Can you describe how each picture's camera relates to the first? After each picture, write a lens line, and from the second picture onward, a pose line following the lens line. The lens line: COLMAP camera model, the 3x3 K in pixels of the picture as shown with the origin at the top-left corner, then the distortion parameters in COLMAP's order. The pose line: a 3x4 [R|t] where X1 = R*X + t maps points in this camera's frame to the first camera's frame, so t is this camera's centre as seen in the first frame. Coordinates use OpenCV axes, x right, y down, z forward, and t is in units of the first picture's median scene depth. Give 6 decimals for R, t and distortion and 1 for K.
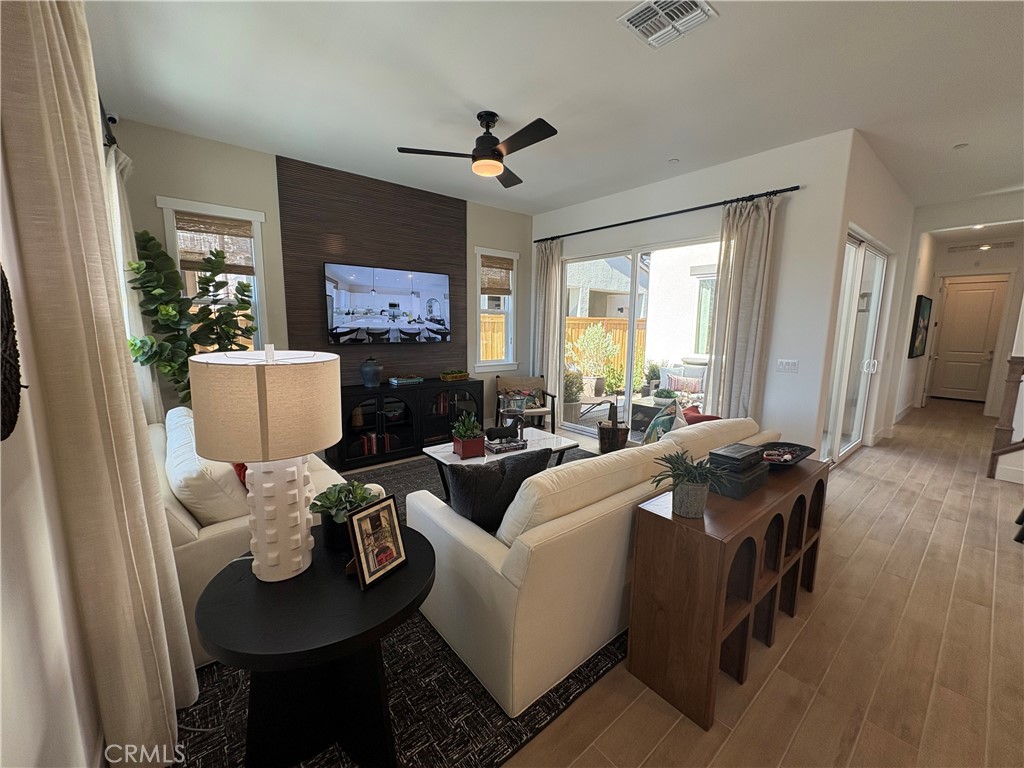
lens RADIAL K [[405.2, 0, 512.0], [0, 405.2, 384.0], [0, 0, 1]] dist [-0.000980, -0.000076]
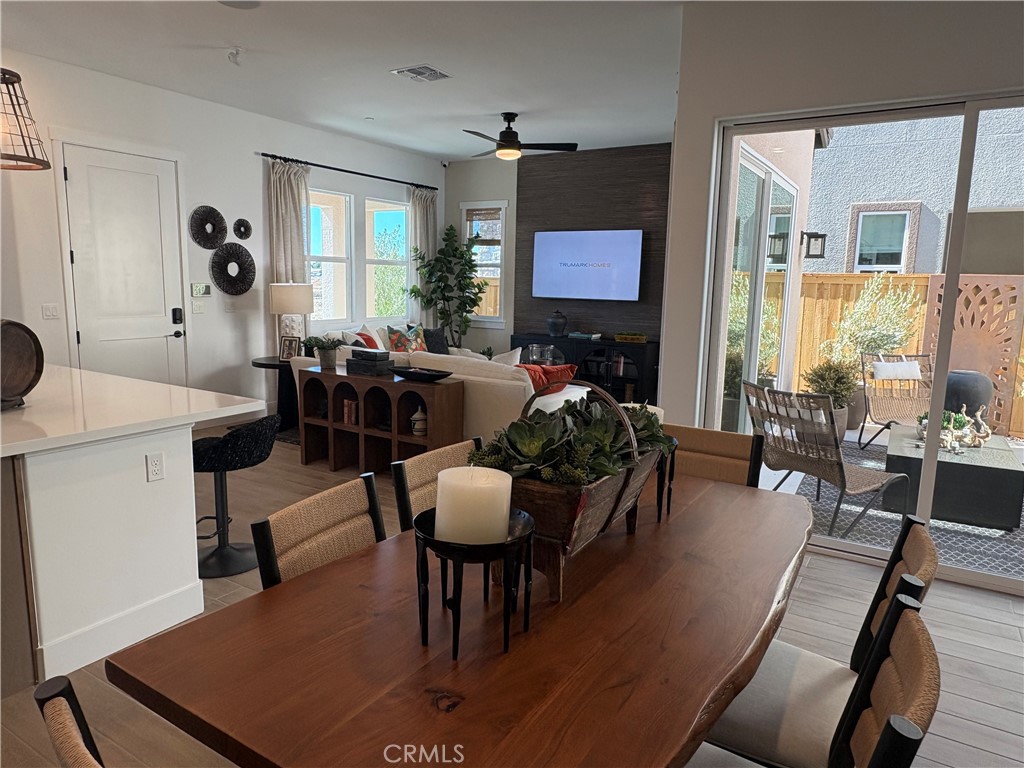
lens RADIAL K [[666.7, 0, 512.0], [0, 666.7, 384.0], [0, 0, 1]] dist [-0.000162, -0.000030]
pose [[0.312378, 0.147066, -0.938505, 1.696861], [-0.158517, 0.982162, 0.101145, -0.036786], [0.936639, 0.117173, 0.330118, 0.341924]]
